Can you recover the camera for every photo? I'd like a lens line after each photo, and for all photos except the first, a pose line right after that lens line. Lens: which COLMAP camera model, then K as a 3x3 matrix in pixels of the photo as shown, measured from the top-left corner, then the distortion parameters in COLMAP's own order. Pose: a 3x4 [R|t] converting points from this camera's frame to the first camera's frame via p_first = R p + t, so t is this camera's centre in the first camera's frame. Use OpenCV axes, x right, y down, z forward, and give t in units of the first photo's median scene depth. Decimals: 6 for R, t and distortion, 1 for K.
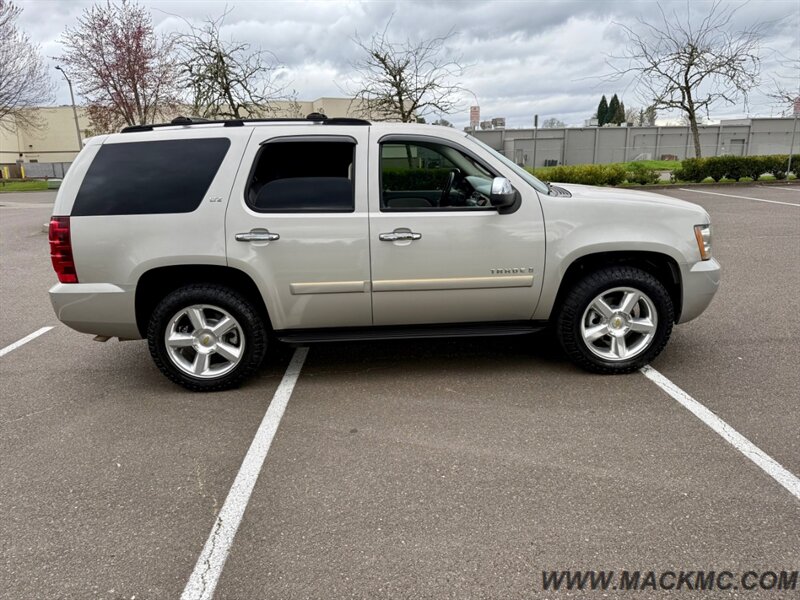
lens RADIAL K [[570.0, 0, 394.0], [0, 570.0, 288.3], [0, 0, 1]] dist [0.036762, -0.048255]
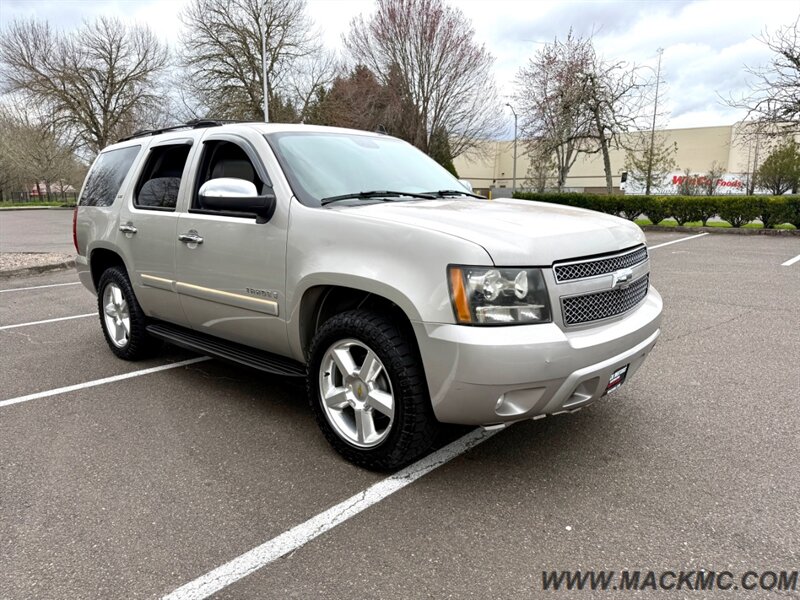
lens RADIAL K [[572.0, 0, 400.6], [0, 572.0, 296.9], [0, 0, 1]] dist [0.005273, -0.004283]
pose [[0.710521, 0.147272, -0.688092, 0.883246], [-0.170570, 0.984737, 0.034633, -0.084946], [0.682690, 0.092761, 0.724796, 0.527708]]
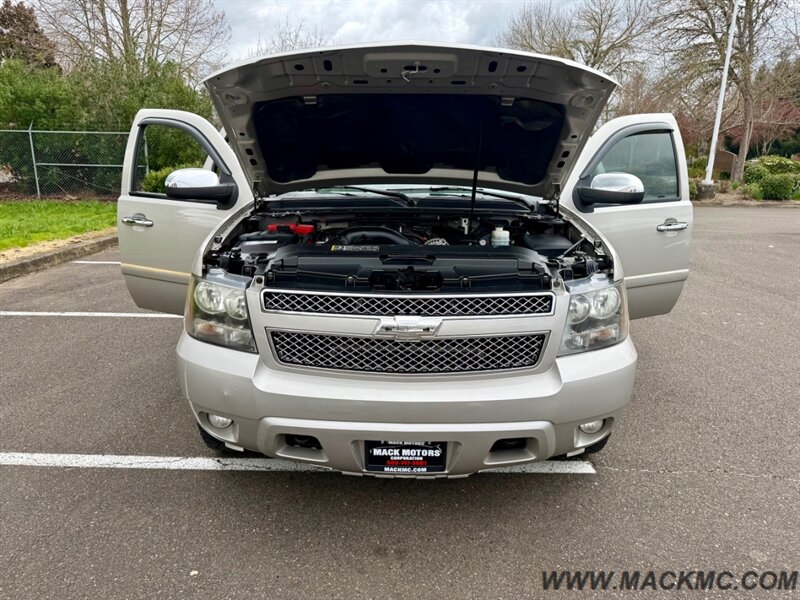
lens RADIAL K [[572.5, 0, 400.4], [0, 572.5, 294.7], [0, 0, 1]] dist [0.003819, -0.002470]
pose [[-0.028355, 0.260948, -0.964936, 1.095435], [-0.243427, 0.934460, 0.259860, -0.305594], [0.969505, 0.242260, 0.037025, 1.242885]]
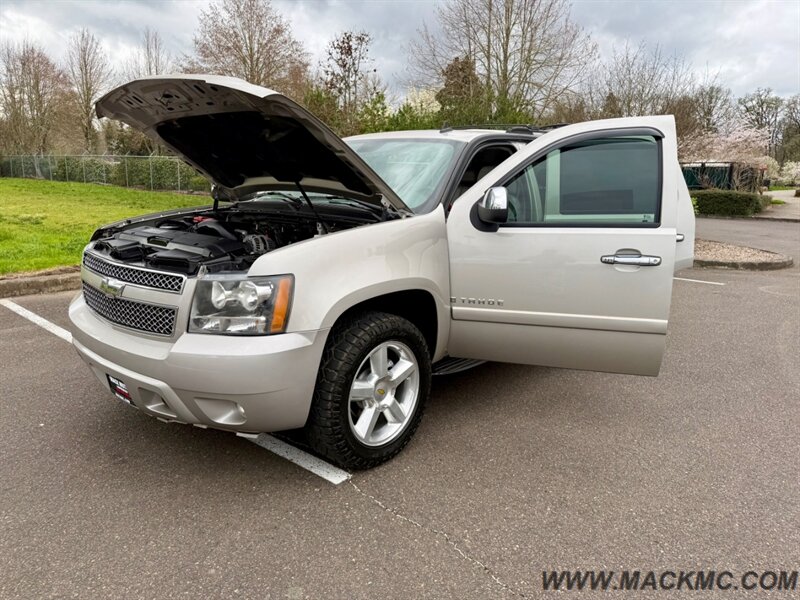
lens RADIAL K [[572.0, 0, 400.6], [0, 572.0, 296.9], [0, 0, 1]] dist [0.005273, -0.004283]
pose [[-0.679934, 0.161583, -0.715249, 0.855266], [-0.173493, 0.912274, 0.371020, -0.462318], [0.712454, 0.376360, -0.592252, 1.980863]]
